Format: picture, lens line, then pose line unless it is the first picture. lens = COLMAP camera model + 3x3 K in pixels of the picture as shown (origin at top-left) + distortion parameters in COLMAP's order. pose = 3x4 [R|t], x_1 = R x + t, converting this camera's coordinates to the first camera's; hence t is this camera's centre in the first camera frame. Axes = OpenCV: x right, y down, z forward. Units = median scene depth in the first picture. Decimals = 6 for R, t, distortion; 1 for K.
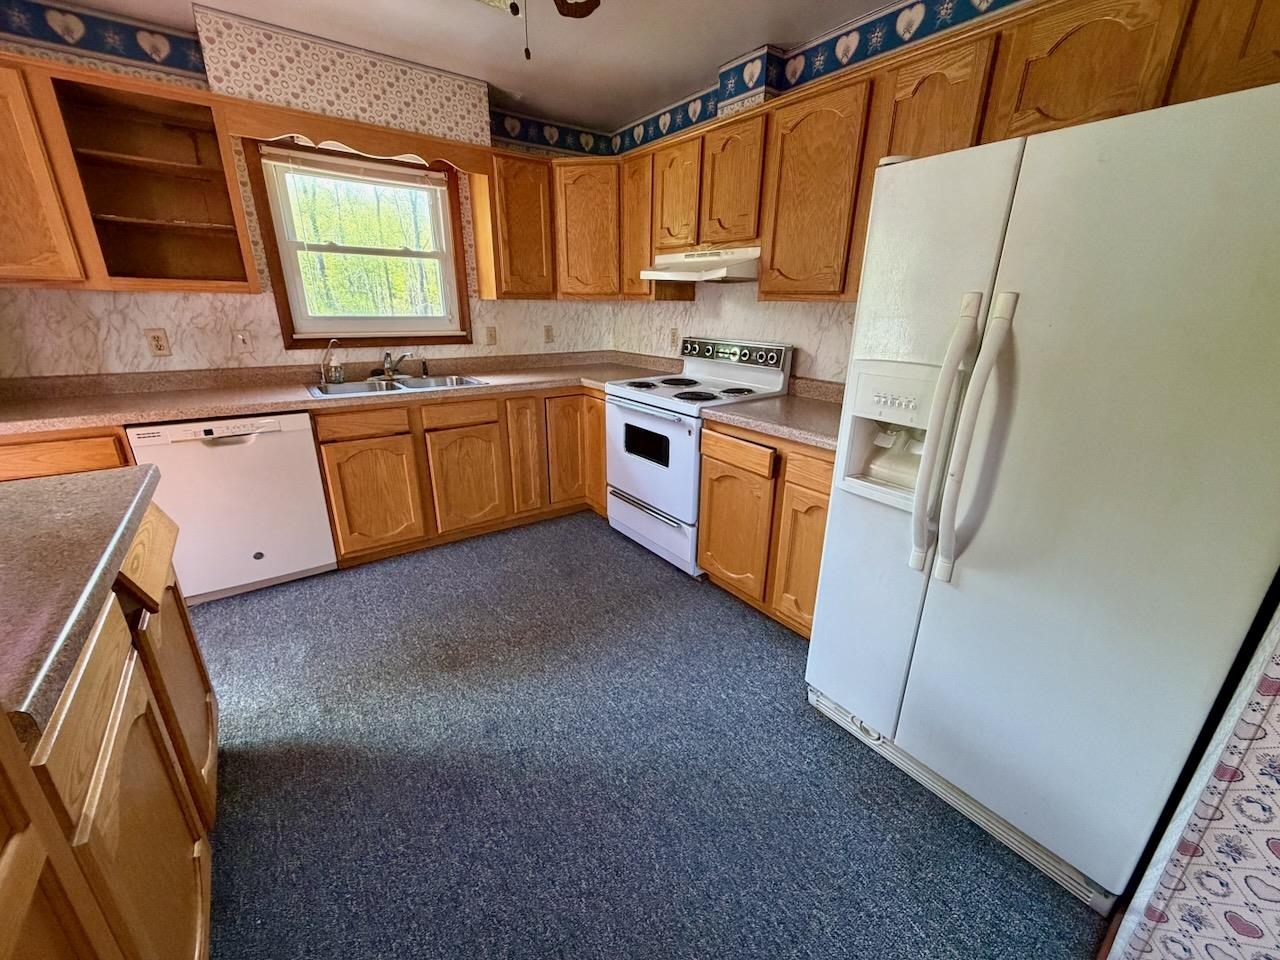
lens RADIAL K [[512.4, 0, 636.6], [0, 512.4, 480.9], [0, 0, 1]] dist [0.003781, -0.000271]
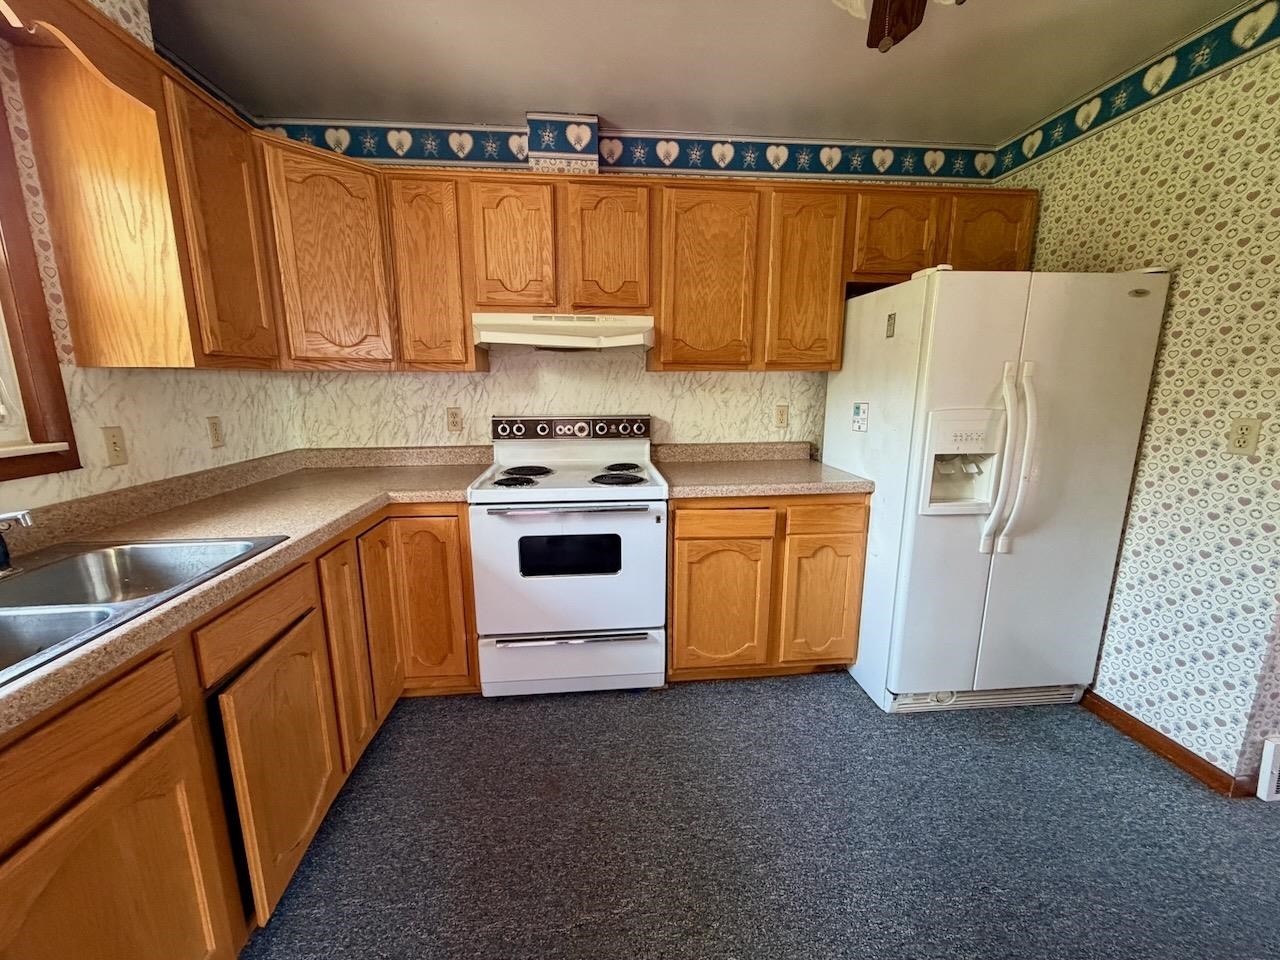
lens RADIAL K [[512.4, 0, 638.5], [0, 512.4, 480.9], [0, 0, 1]] dist [0.003781, -0.000271]
pose [[0.510450, -0.174683, 0.841978, -0.565163], [0.291532, 0.956316, 0.021663, -0.168045], [-0.808981, 0.234405, 0.539077, 0.510591]]
